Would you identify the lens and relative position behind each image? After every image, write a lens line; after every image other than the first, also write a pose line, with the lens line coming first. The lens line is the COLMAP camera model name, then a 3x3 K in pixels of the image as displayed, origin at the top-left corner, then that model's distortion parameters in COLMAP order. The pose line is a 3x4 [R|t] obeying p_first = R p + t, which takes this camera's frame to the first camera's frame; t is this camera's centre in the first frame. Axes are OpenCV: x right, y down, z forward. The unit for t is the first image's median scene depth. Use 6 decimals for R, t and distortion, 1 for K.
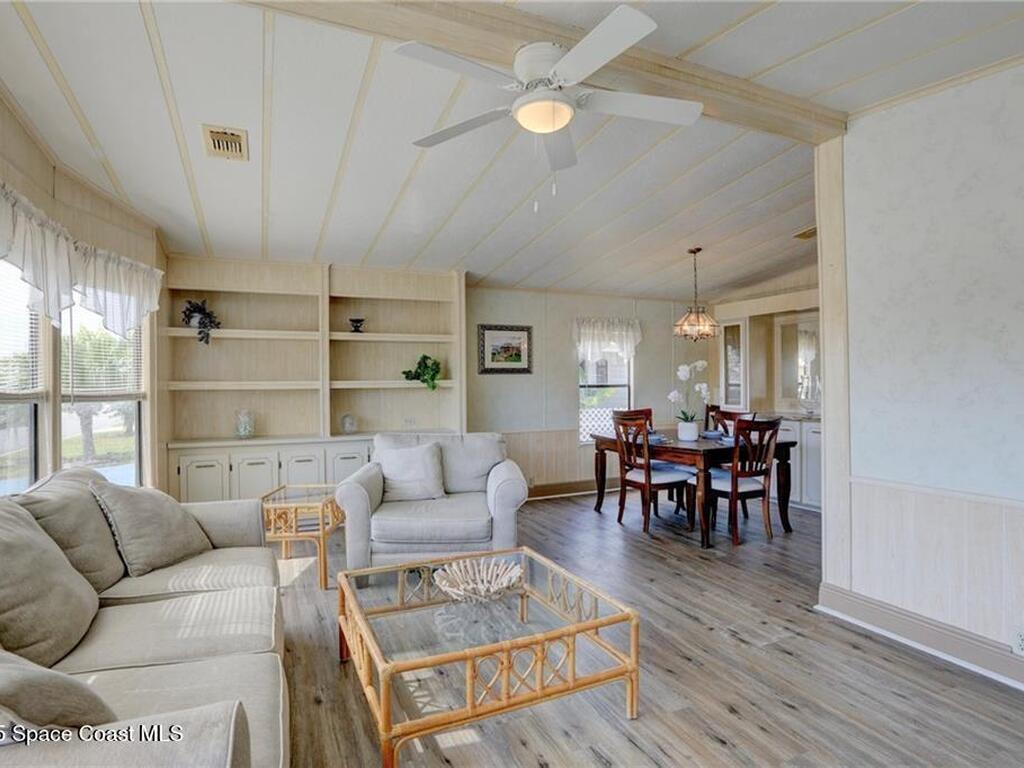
lens RADIAL K [[561.9, 0, 512.0], [0, 561.9, 384.0], [0, 0, 1]] dist [-0.065911, 0.030608]
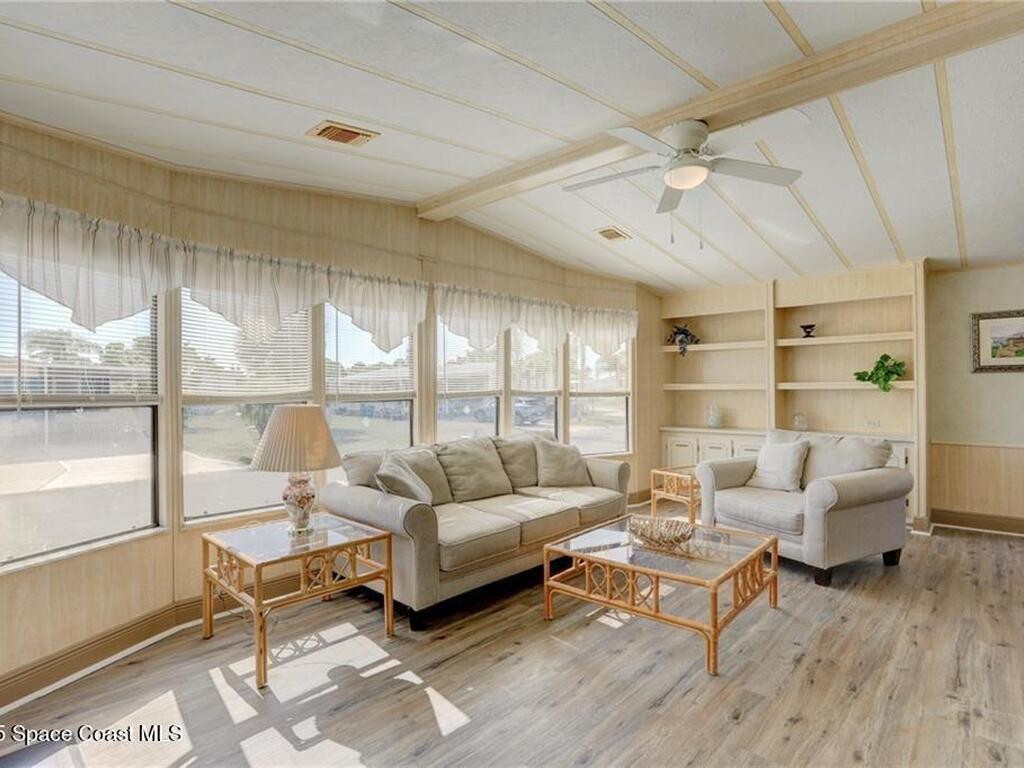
lens RADIAL K [[561.9, 0, 512.0], [0, 561.9, 384.0], [0, 0, 1]] dist [-0.065911, 0.030608]
pose [[0.380005, -0.001010, -0.924984, 0.541038], [0.004550, 0.999989, 0.000777, -0.006749], [0.924973, -0.004504, 0.380005, 0.075448]]
